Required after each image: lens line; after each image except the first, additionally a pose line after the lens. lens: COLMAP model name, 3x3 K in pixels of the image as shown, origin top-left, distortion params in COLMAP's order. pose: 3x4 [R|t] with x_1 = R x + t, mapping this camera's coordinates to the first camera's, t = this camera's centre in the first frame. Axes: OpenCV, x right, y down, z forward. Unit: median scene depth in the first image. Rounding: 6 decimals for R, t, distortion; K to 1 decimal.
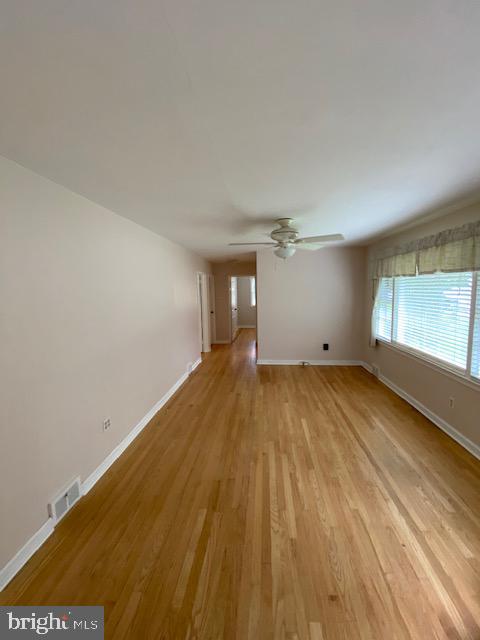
lens RADIAL K [[260.3, 0, 240.1], [0, 260.3, 315.5], [0, 0, 1]] dist [0.033433, -0.027369]
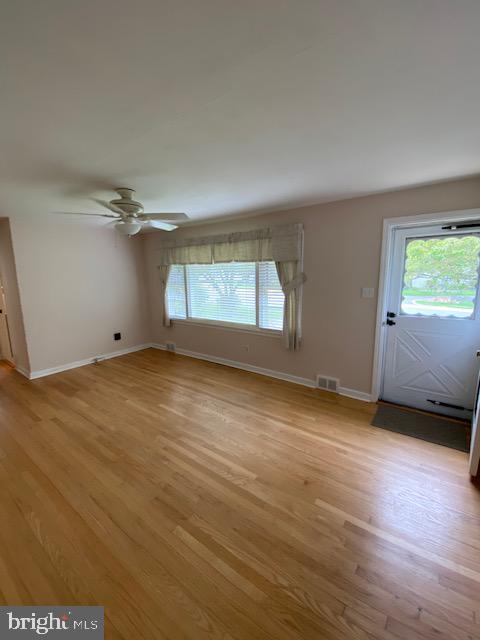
lens RADIAL K [[260.3, 0, 240.1], [0, 260.3, 315.5], [0, 0, 1]] dist [0.033433, -0.027369]
pose [[0.510408, -0.122129, 0.851216, -0.425915], [0.089920, 0.992017, 0.088413, 0.002590], [-0.855218, 0.031415, 0.517315, 0.235403]]
